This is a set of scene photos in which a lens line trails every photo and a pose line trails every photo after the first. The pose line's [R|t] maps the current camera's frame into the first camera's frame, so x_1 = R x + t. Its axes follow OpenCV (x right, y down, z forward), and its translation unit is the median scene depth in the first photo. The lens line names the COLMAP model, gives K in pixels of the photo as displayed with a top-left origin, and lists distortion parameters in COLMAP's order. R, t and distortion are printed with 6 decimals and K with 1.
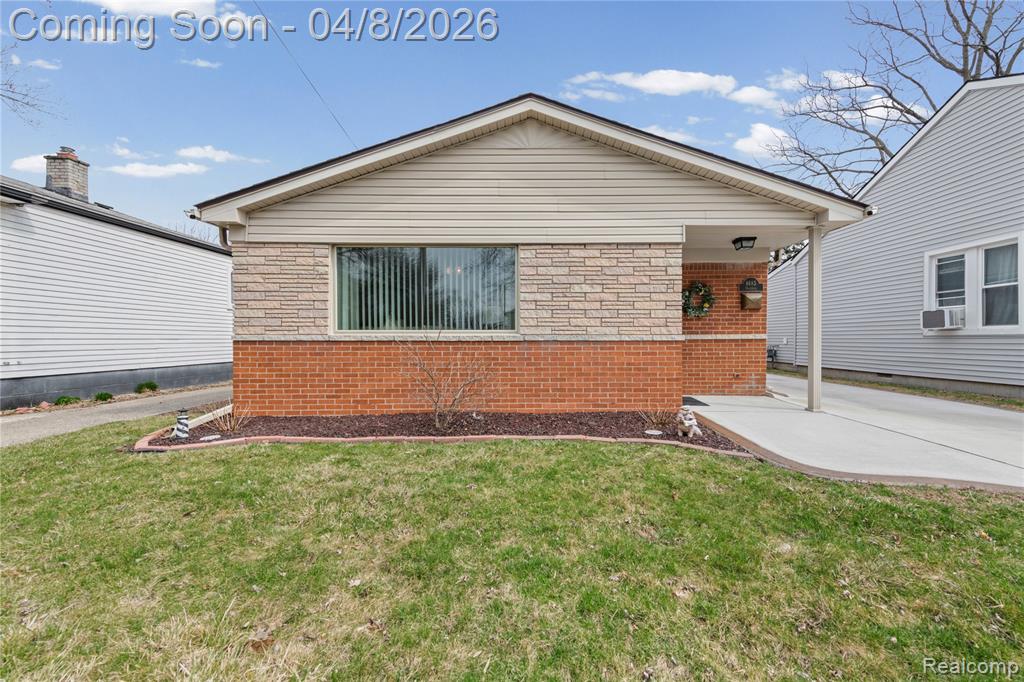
lens RADIAL K [[408.6, 0, 512.0], [0, 408.6, 341.0], [0, 0, 1]] dist [0.015141, -0.000211]
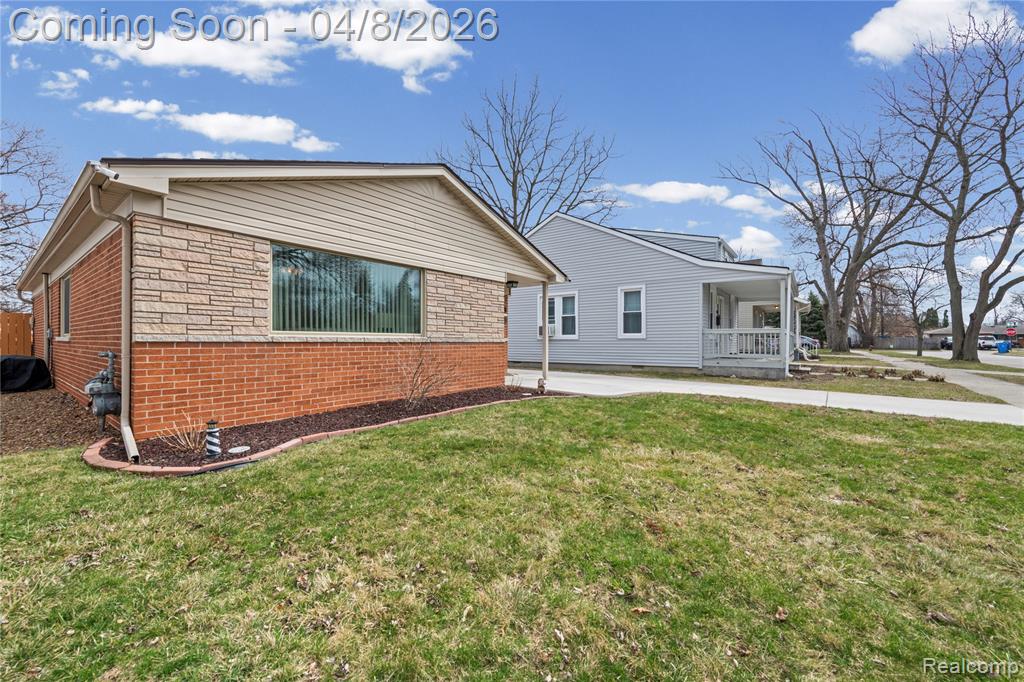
lens RADIAL K [[408.6, 0, 512.0], [0, 408.6, 341.0], [0, 0, 1]] dist [0.015141, -0.000211]
pose [[0.612188, 0.002579, 0.790708, -0.857116], [0.000350, 0.999994, -0.003532, 0.000582], [-0.790712, 0.002439, 0.612184, -0.025213]]
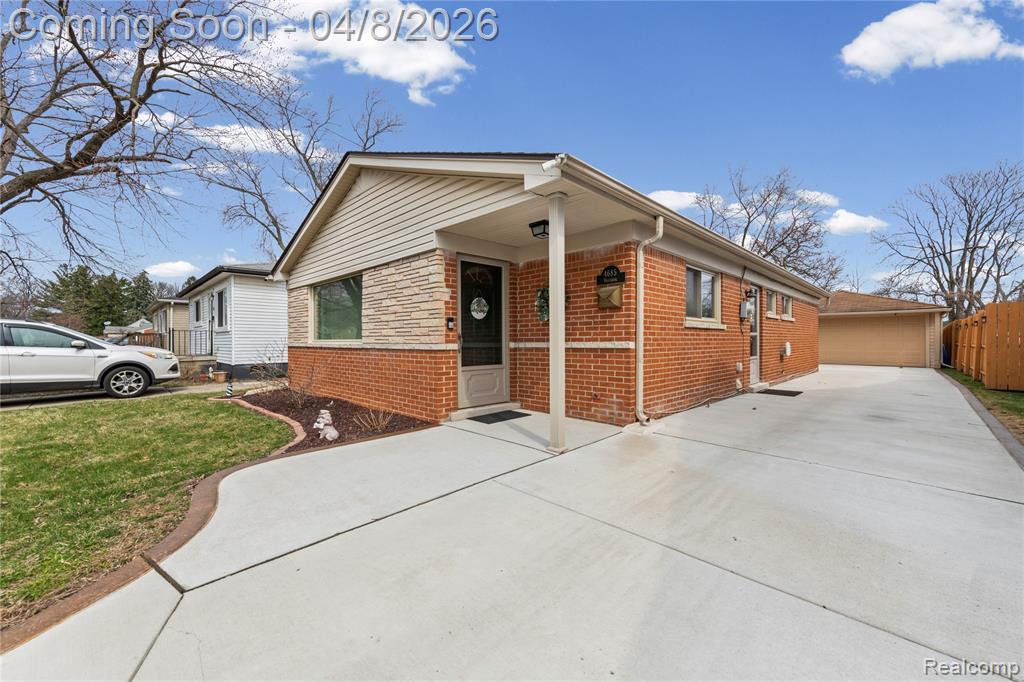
lens RADIAL K [[401.6, 0, 512.0], [0, 401.6, 341.0], [0, 0, 1]] dist [0.014127, -0.000040]
pose [[0.715206, -0.001891, -0.698911, 1.199066], [-0.001947, 0.999987, -0.004698, -0.017588], [0.698911, 0.004721, 0.715193, 0.443831]]
